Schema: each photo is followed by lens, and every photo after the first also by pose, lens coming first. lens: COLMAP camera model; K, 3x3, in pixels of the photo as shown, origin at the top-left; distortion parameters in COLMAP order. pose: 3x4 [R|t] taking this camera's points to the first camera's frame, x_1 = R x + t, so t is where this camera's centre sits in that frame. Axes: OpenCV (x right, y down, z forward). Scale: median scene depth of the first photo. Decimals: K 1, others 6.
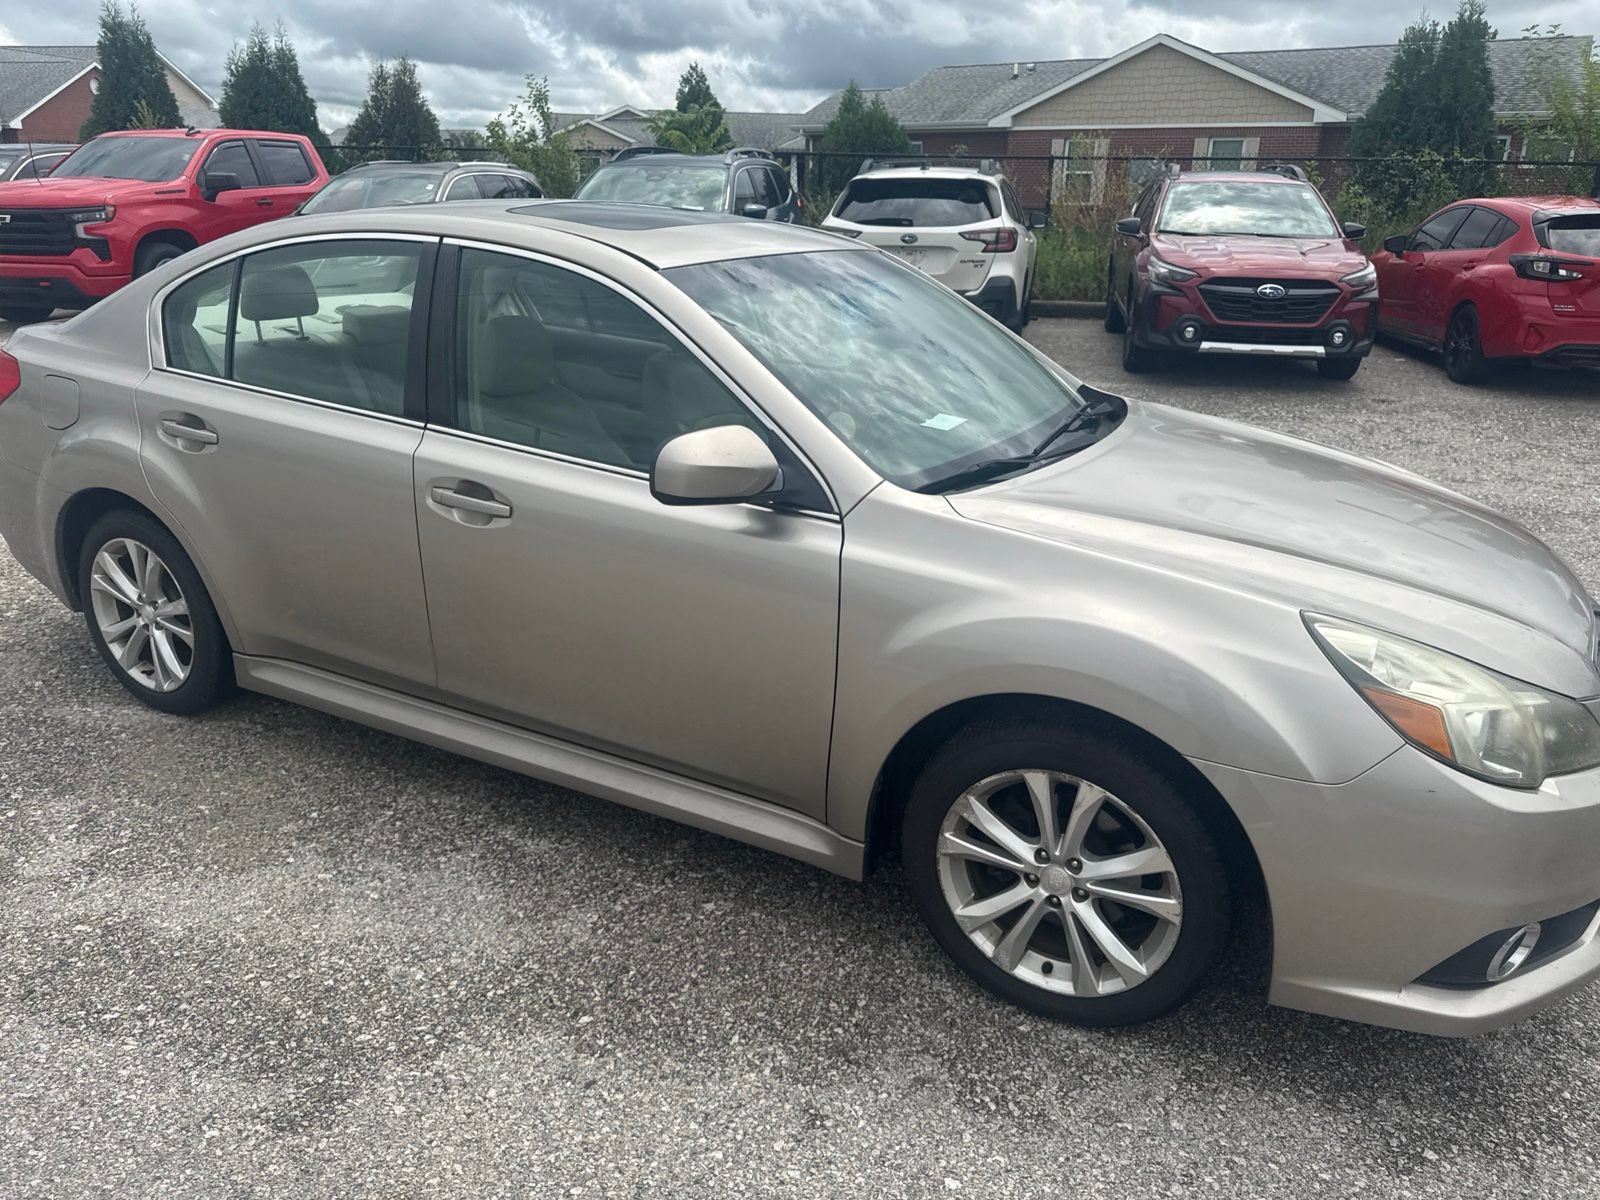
lens RADIAL K [[1135.5, 0, 810.0], [0, 1135.5, 592.5], [0, 0, 1]] dist [0.015571, -0.019707]
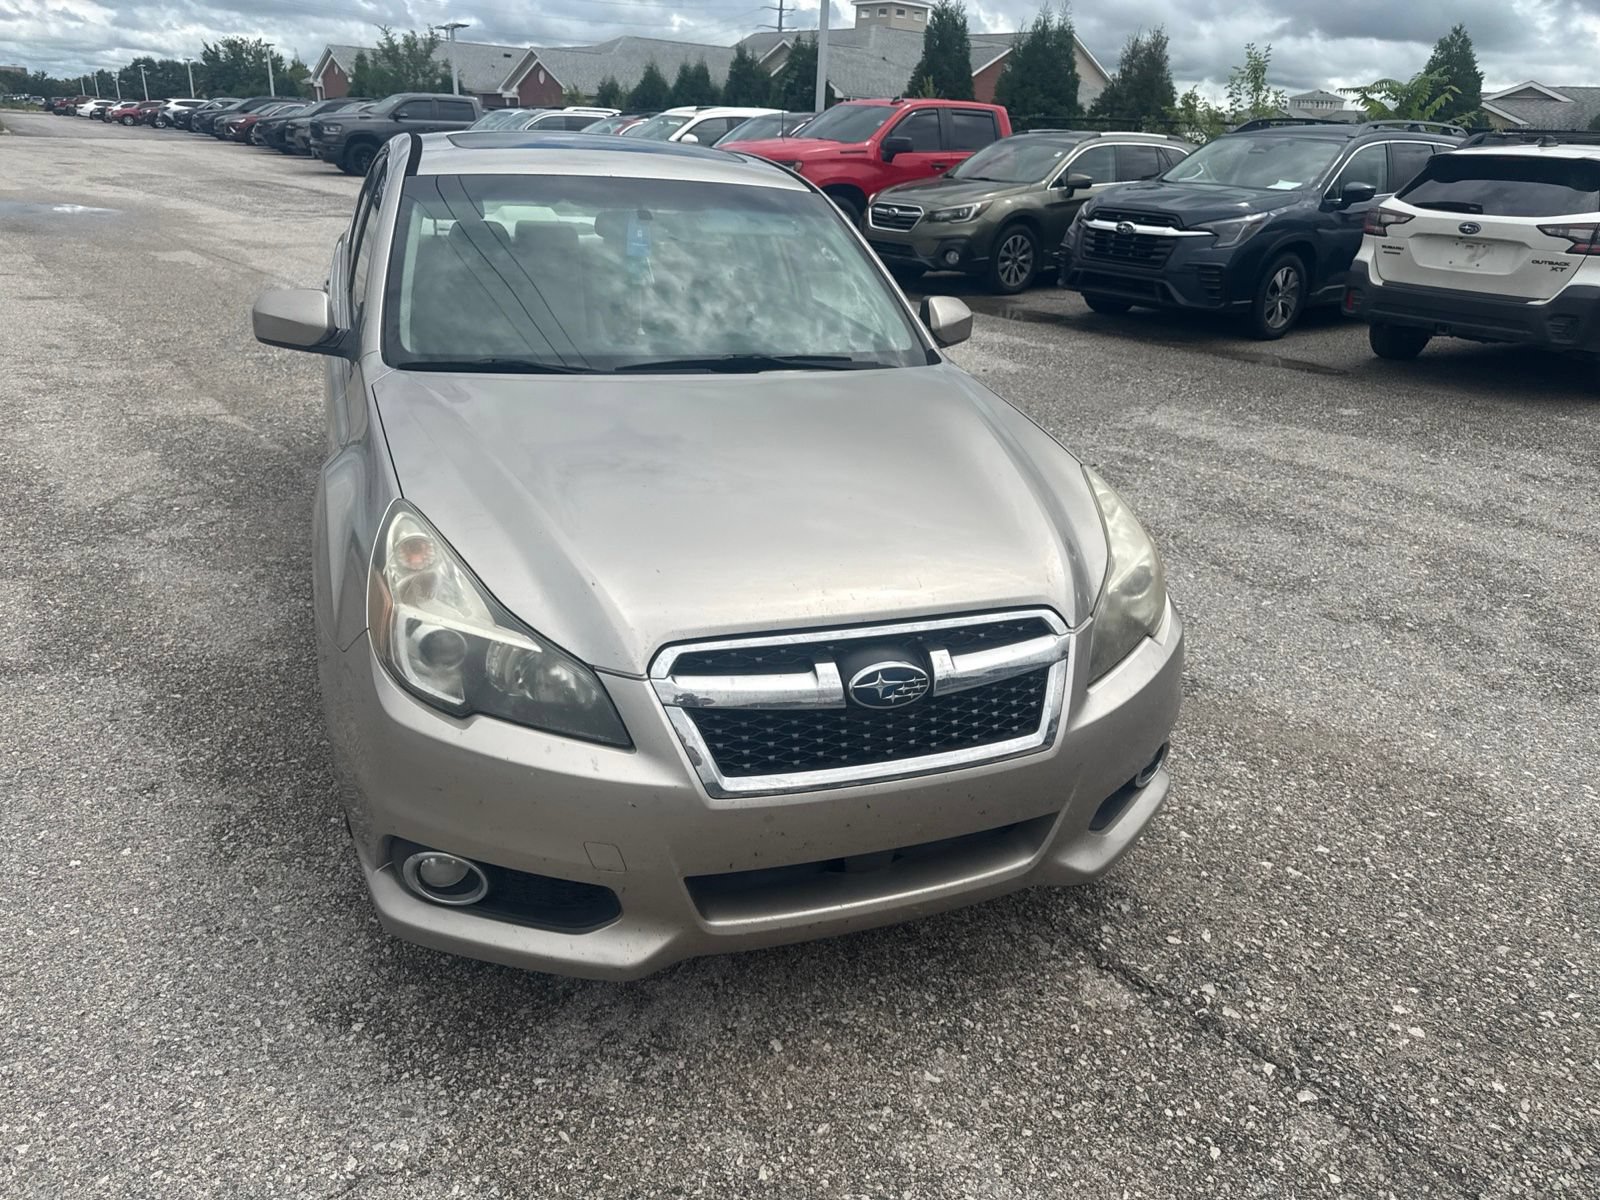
lens RADIAL K [[1135.5, 0, 807.8], [0, 1135.5, 610.6], [0, 0, 1]] dist [0.015571, -0.019707]
pose [[0.753586, 0.270234, -0.599234, 0.952551], [-0.253839, 0.960513, 0.113935, -0.069247], [0.606361, 0.066250, 0.792425, 0.269928]]
